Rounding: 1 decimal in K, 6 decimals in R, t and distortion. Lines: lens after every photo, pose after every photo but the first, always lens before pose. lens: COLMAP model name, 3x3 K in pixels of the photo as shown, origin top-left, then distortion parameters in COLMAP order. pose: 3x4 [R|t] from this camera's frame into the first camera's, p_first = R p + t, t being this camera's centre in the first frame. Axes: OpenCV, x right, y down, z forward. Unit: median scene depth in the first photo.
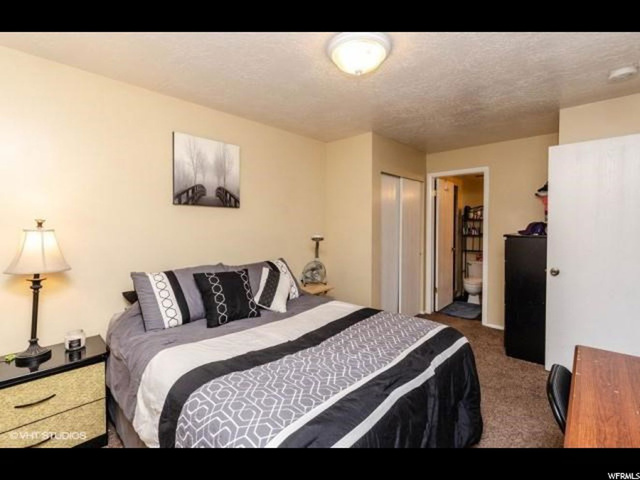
lens RADIAL K [[305.1, 0, 321.2], [0, 305.1, 225.8], [0, 0, 1]] dist [0.001258, 0.000659]
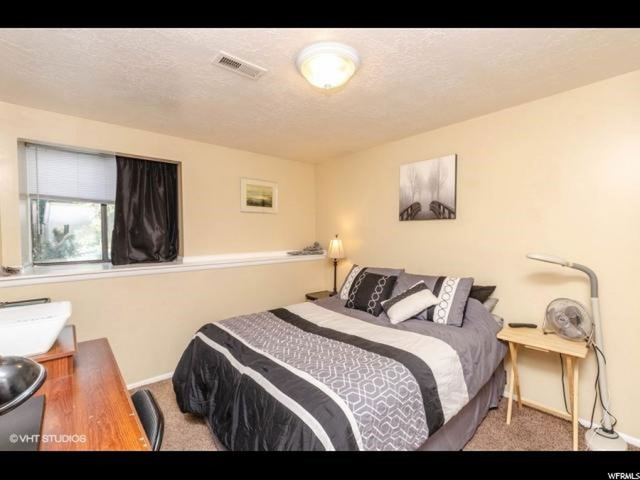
lens RADIAL K [[284.5, 0, 322.6], [0, 284.5, 233.2], [0, 0, 1]] dist [0.001110, 0.000070]
pose [[-0.103330, -0.002375, -0.994644, 0.753695], [-0.001710, 0.999996, -0.002210, -0.012478], [0.994646, 0.001472, -0.103334, 0.768994]]
